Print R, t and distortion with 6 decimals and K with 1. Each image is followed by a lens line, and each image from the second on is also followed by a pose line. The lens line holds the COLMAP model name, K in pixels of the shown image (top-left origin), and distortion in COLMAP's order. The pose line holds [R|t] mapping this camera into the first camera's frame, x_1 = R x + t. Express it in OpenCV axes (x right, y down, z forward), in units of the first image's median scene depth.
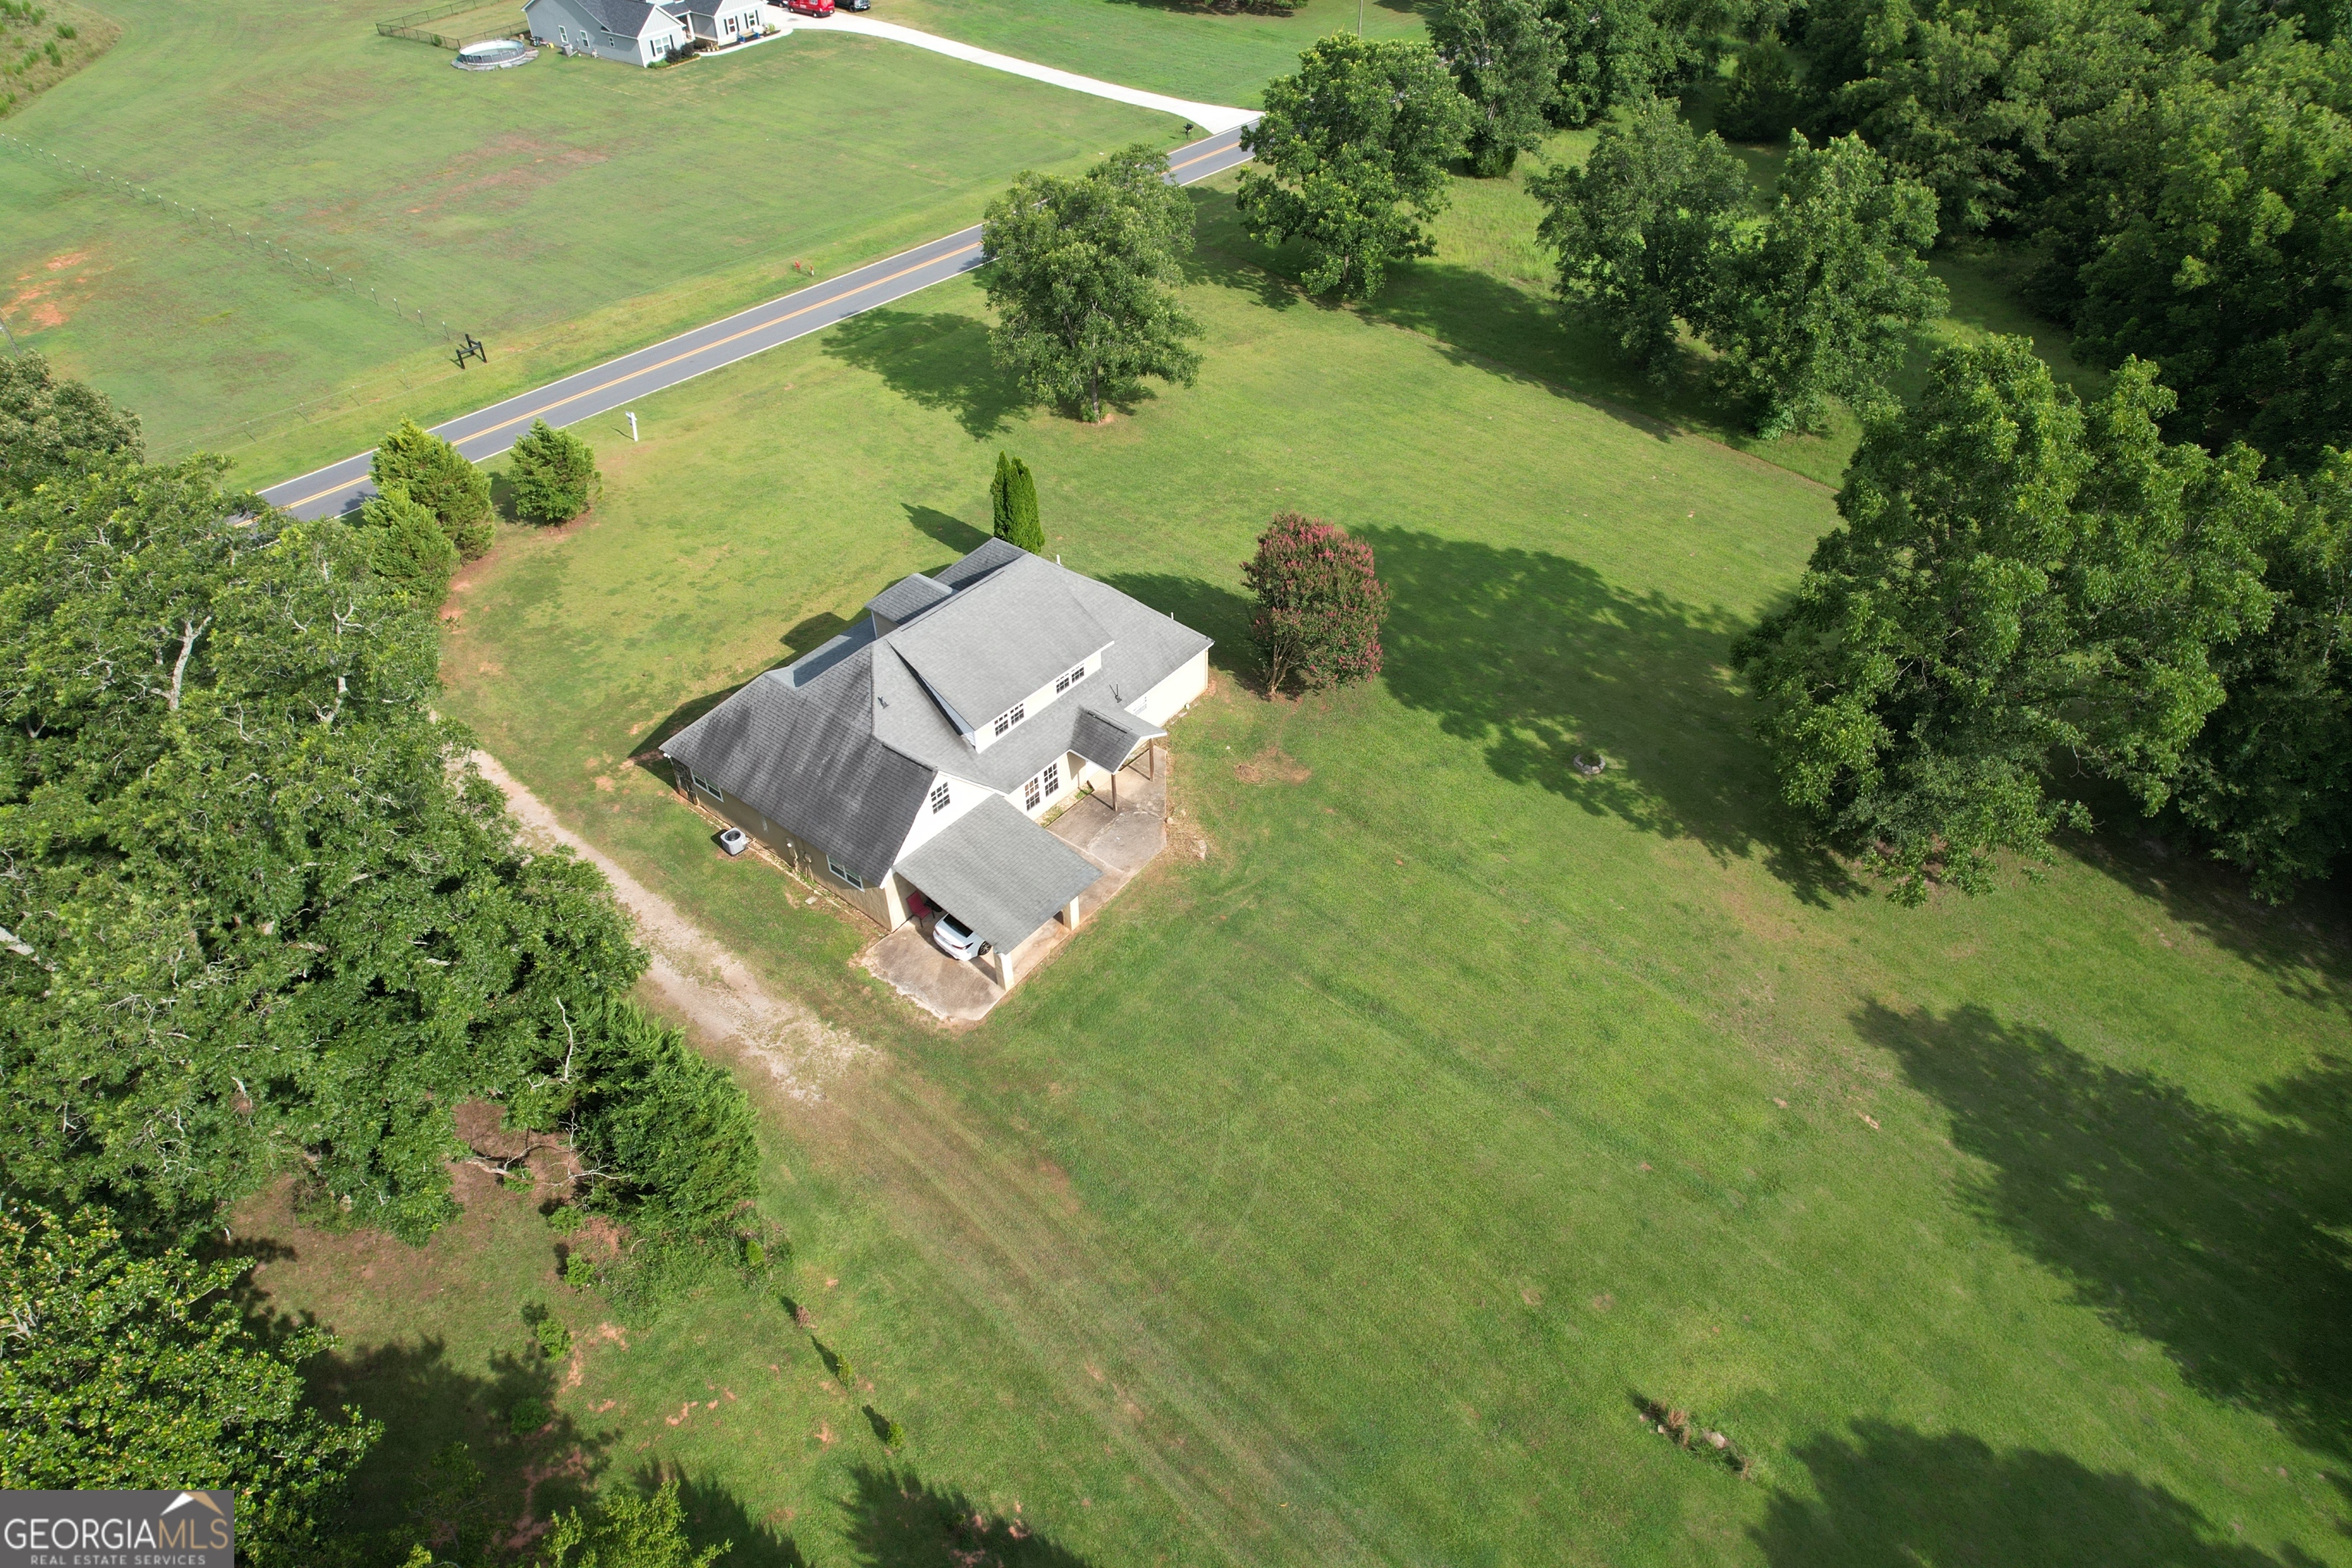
lens RADIAL K [[1512.8, 0, 1184.8], [0, 1512.8, 784.6], [0, 0, 1]] dist [-0.070725, 0.060705]
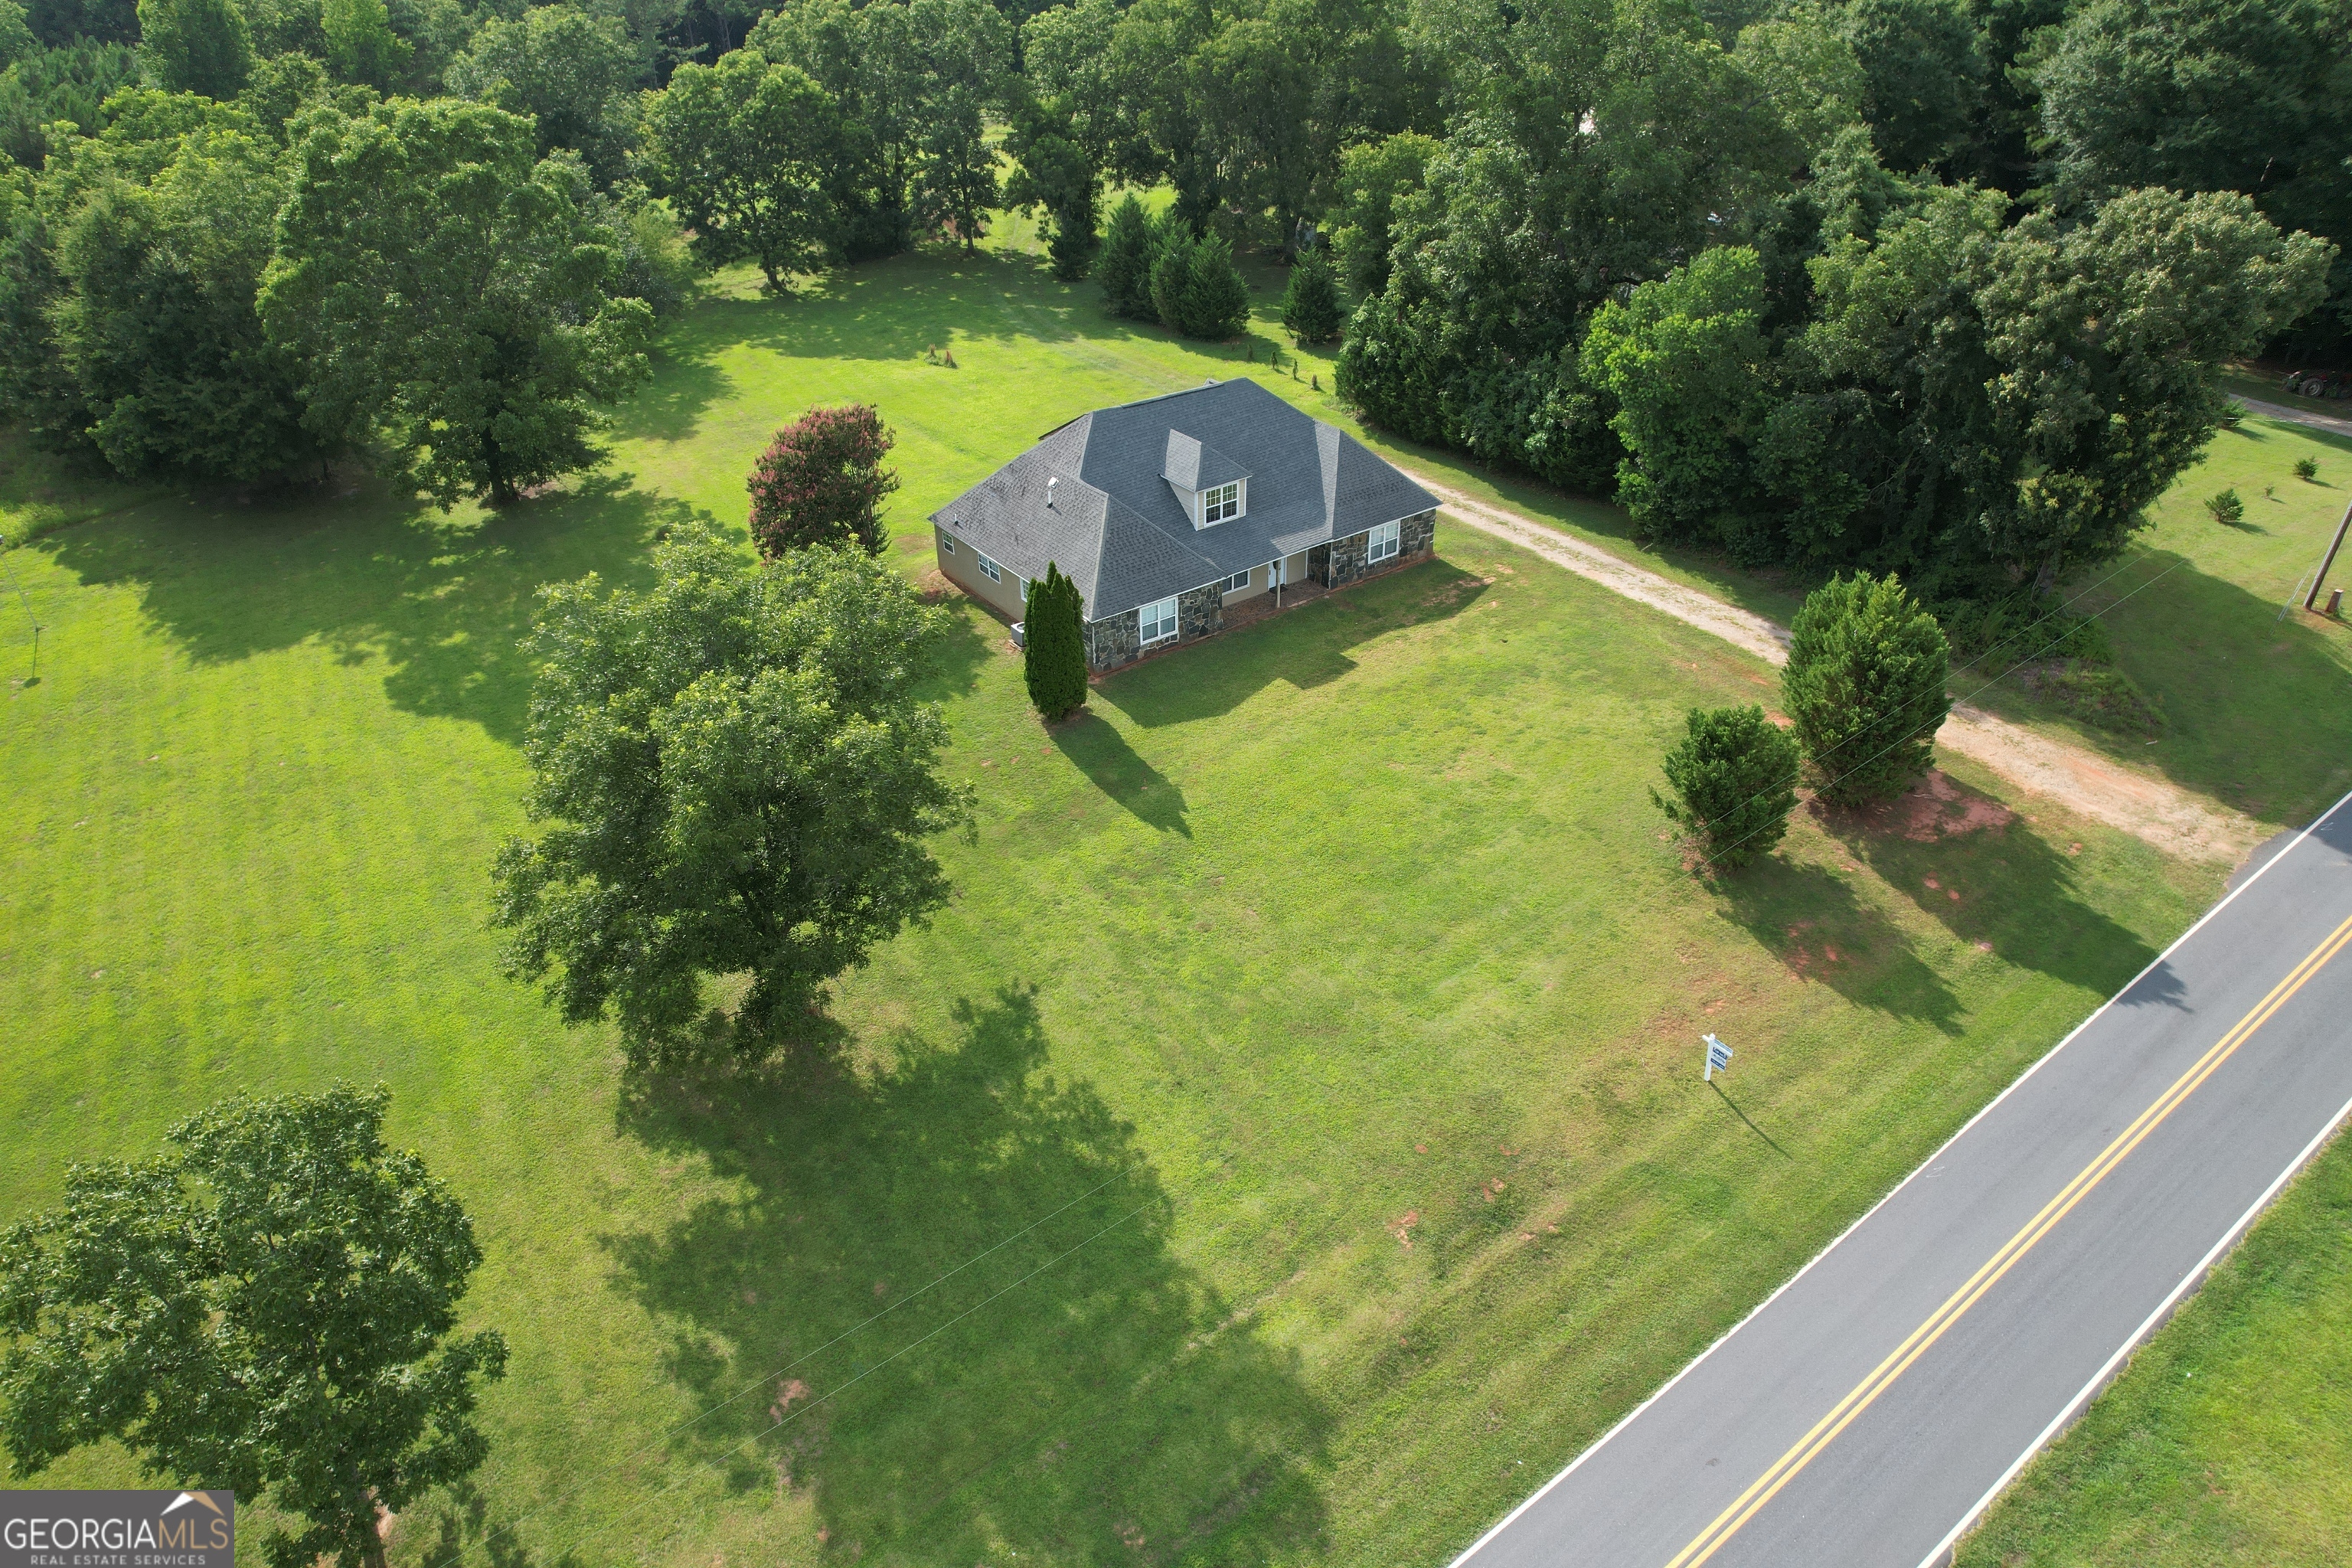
lens RADIAL K [[1473.8, 0, 1179.6], [0, 1473.8, 816.2], [0, 0, 1]] dist [-0.064099, 0.054336]
pose [[-0.969481, -0.125500, 0.210608, -0.396751], [0.169364, 0.278280, 0.945450, -0.988063], [-0.177262, 0.952266, -0.248532, 1.452279]]
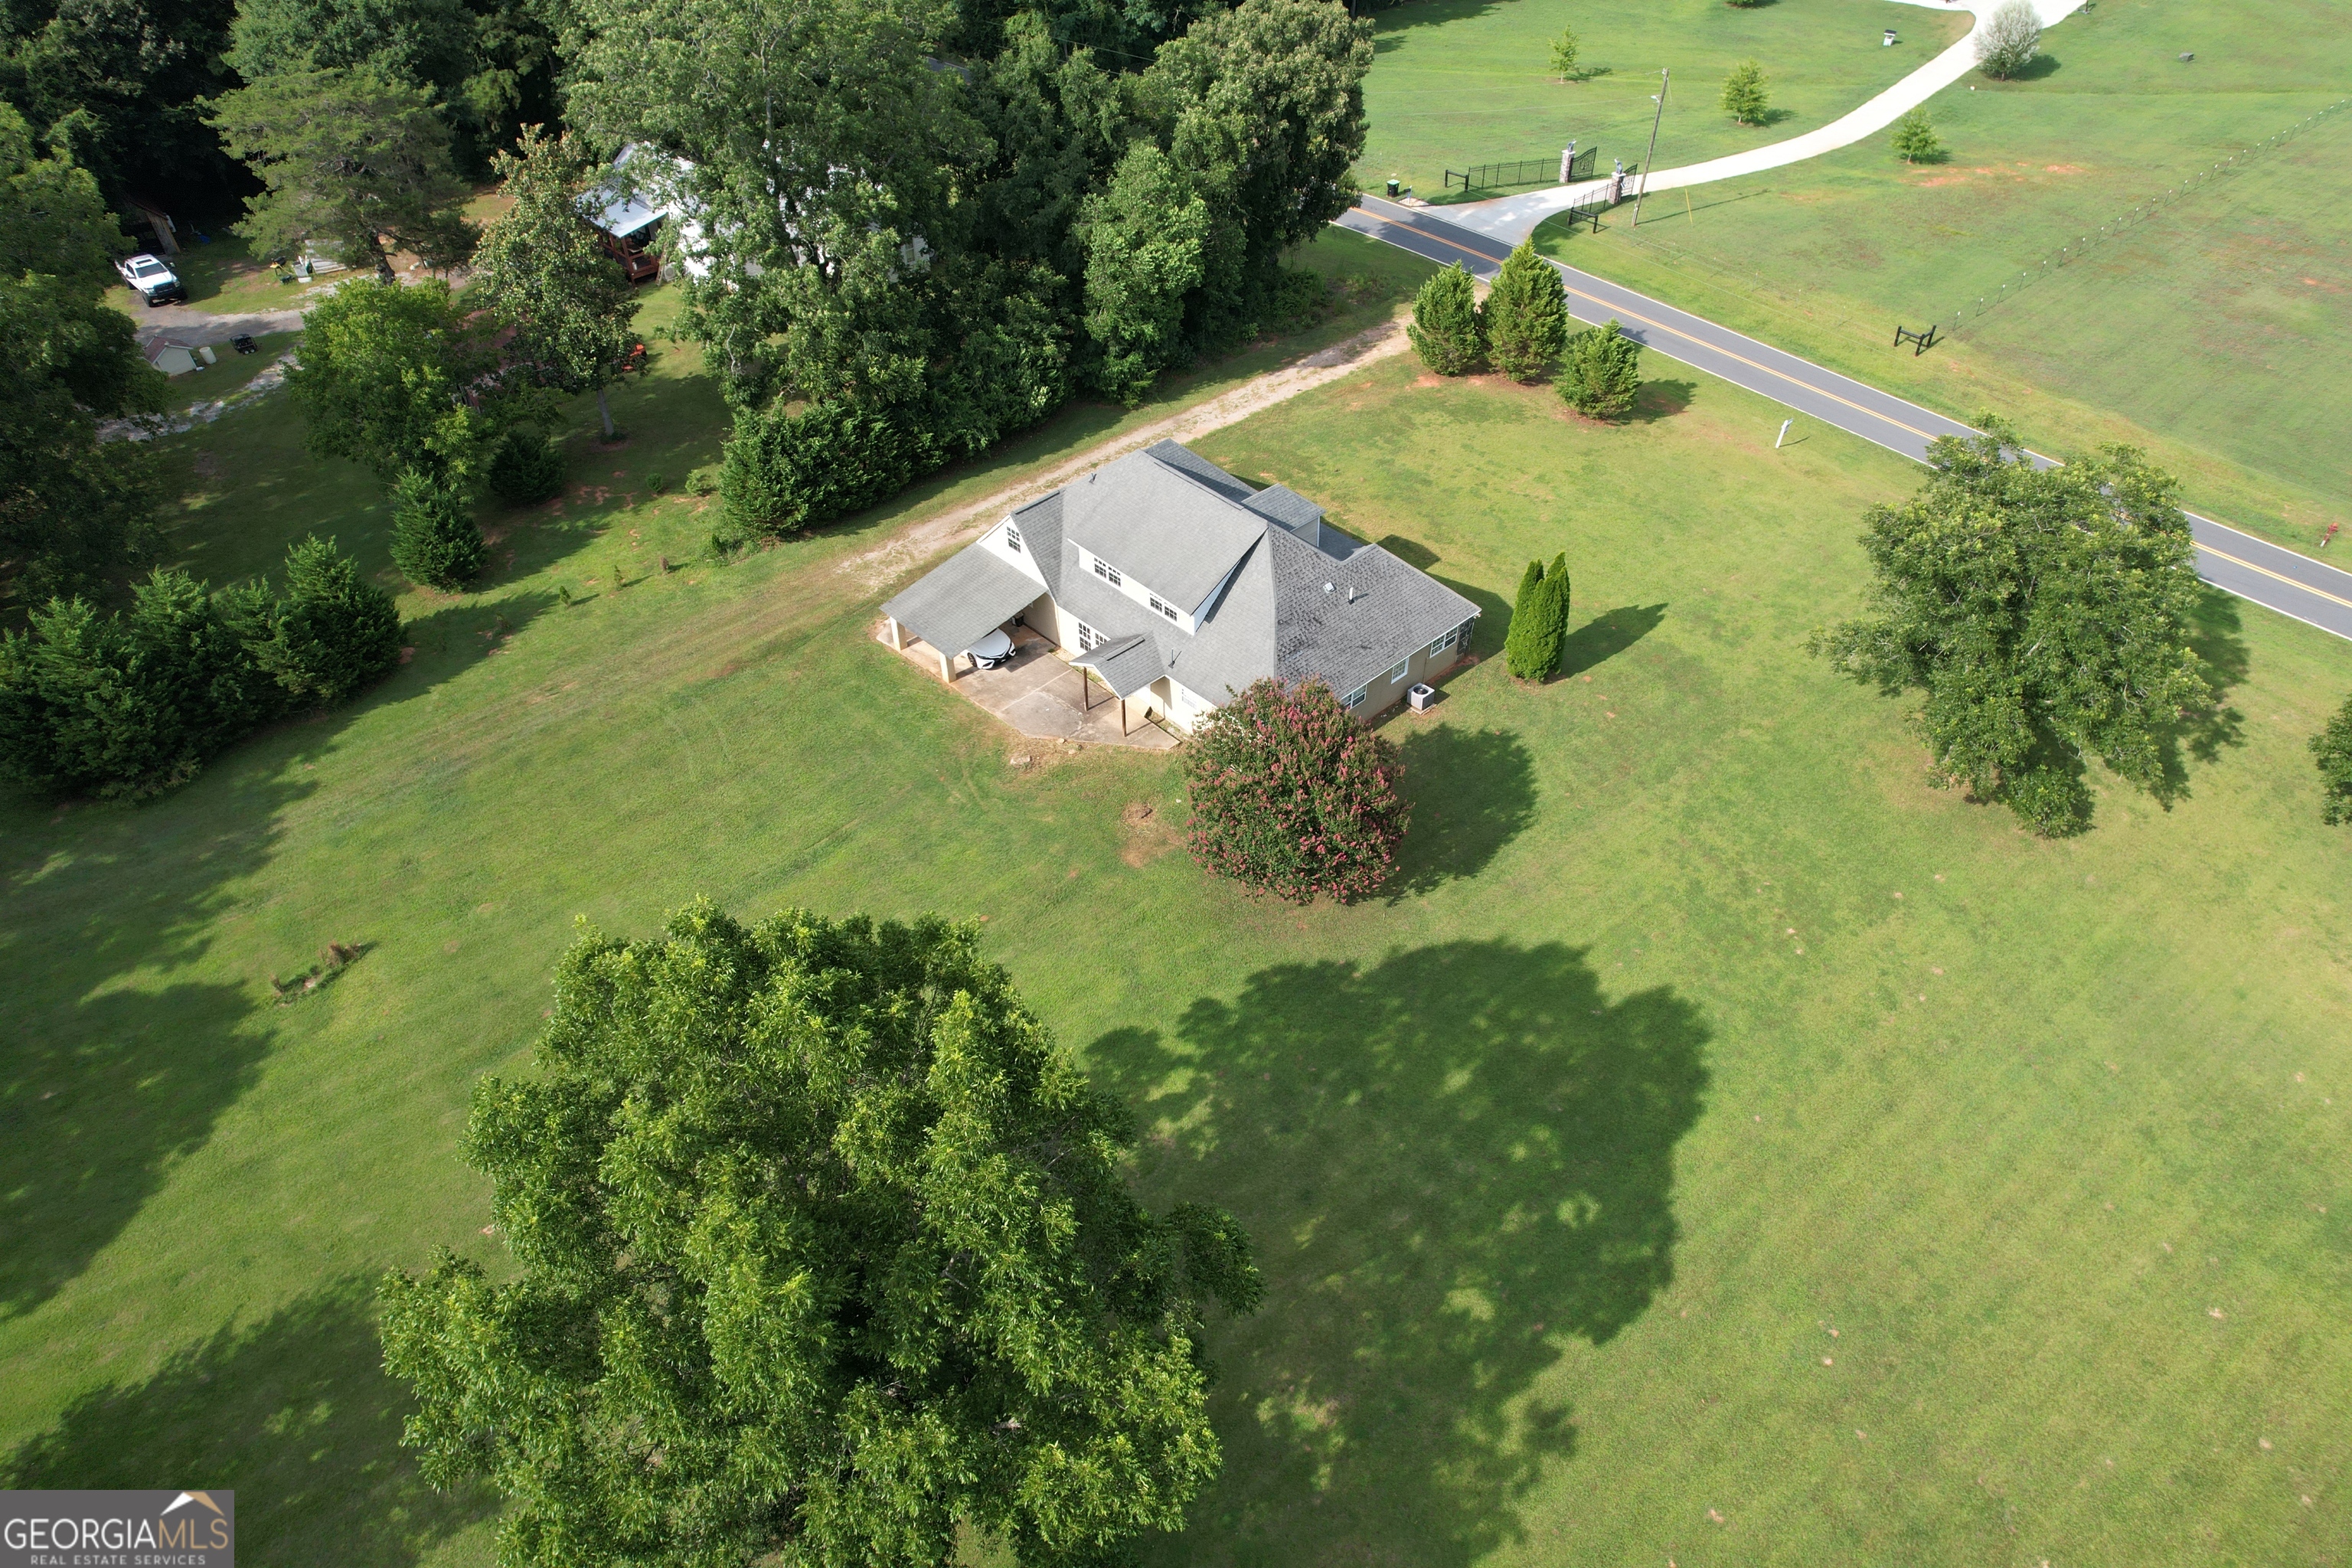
lens RADIAL K [[1473.8, 0, 1179.6], [0, 1473.8, 816.2], [0, 0, 1]] dist [-0.064099, 0.054336]
pose [[-0.137301, 0.673495, -0.726328, 0.706981], [-0.638014, 0.500771, 0.584951, -0.561174], [0.757685, 0.543722, 0.360943, 0.685297]]
